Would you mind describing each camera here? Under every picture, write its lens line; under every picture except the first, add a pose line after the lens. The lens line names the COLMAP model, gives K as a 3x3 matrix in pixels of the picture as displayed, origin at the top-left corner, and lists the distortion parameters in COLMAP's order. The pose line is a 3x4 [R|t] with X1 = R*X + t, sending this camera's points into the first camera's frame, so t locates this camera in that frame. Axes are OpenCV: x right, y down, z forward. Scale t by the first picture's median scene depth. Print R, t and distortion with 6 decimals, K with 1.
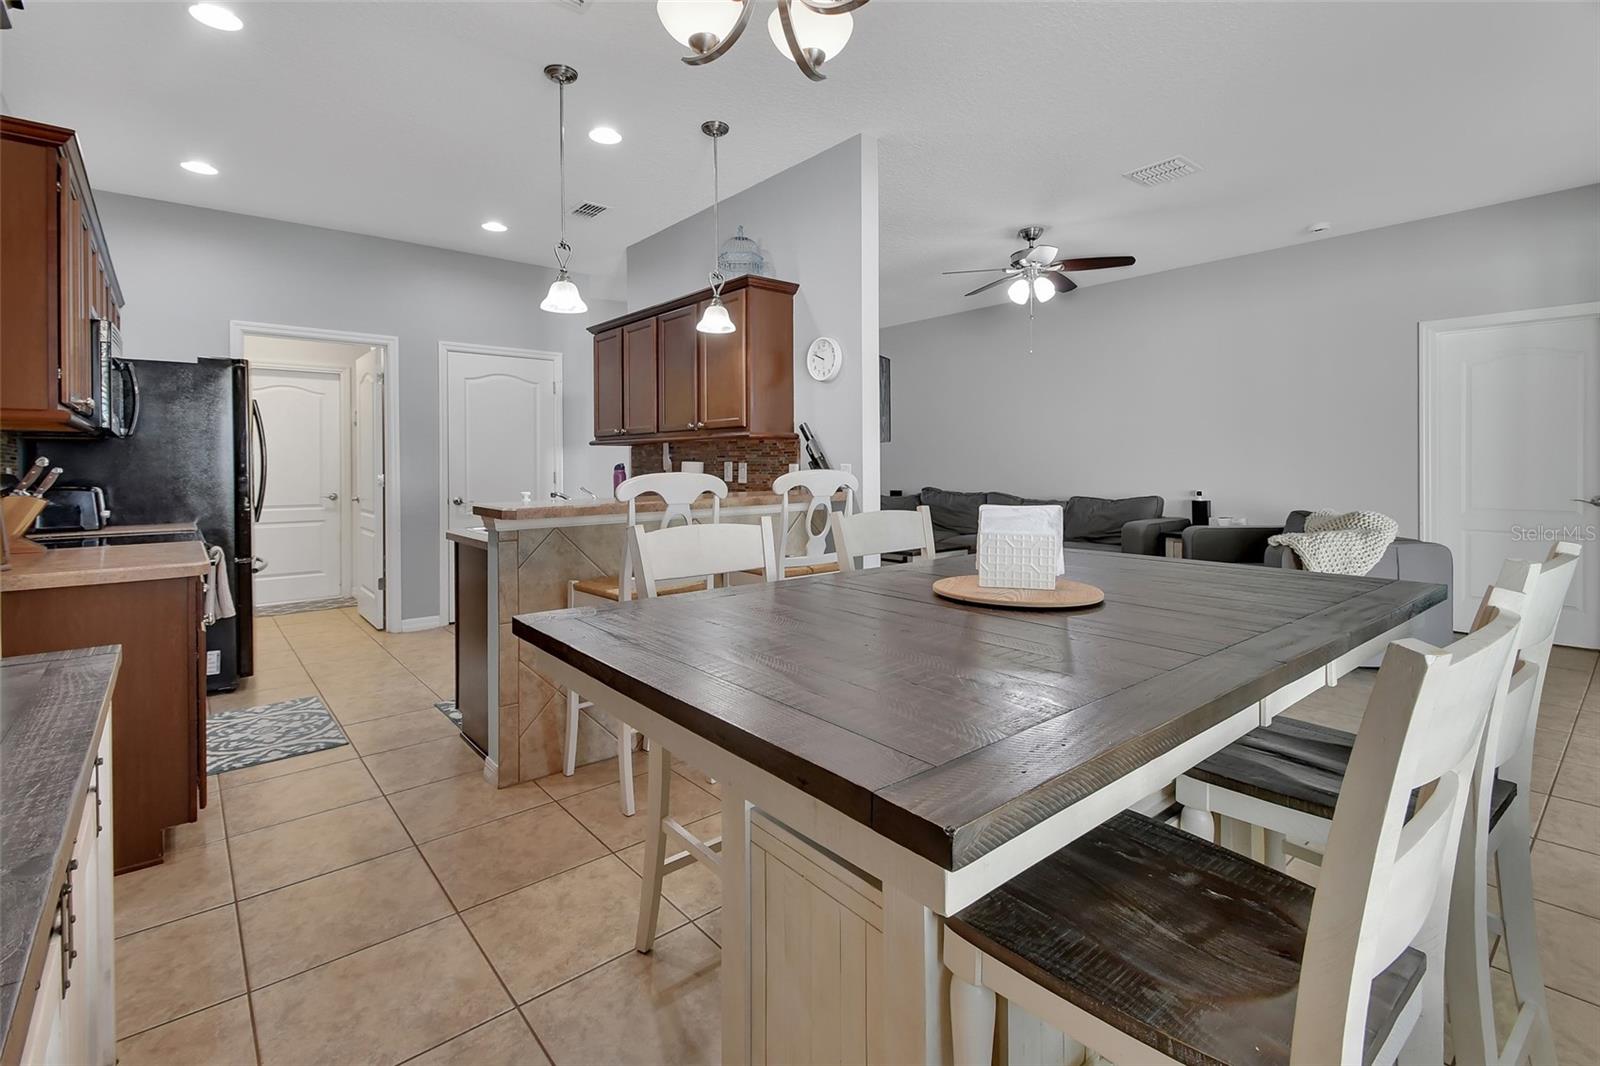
lens RADIAL K [[727.2, 0, 784.6], [0, 727.2, 462.4], [0, 0, 1]] dist [0.032589, -0.014064]
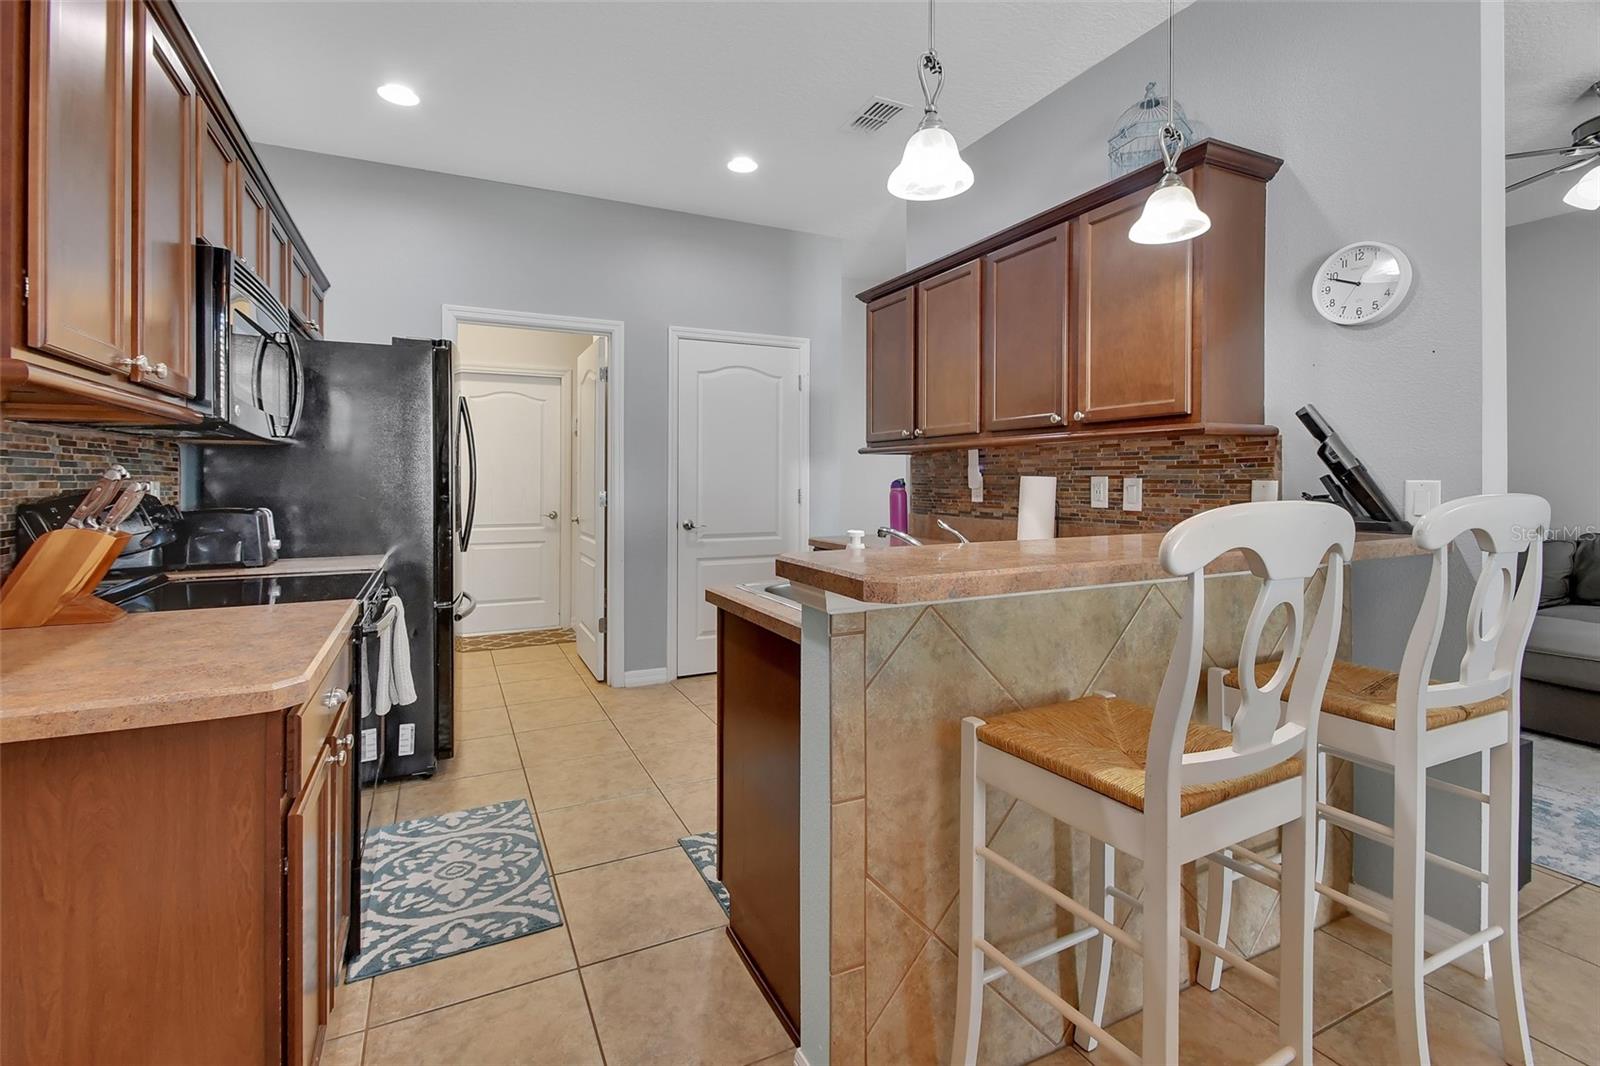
lens RADIAL K [[727.2, 0, 784.6], [0, 727.2, 462.4], [0, 0, 1]] dist [0.032589, -0.014064]
pose [[0.968966, -0.002947, -0.247178, -0.207727], [-0.002570, 0.999755, -0.021996, 0.001709], [0.247182, 0.021949, 0.968720, 0.354739]]
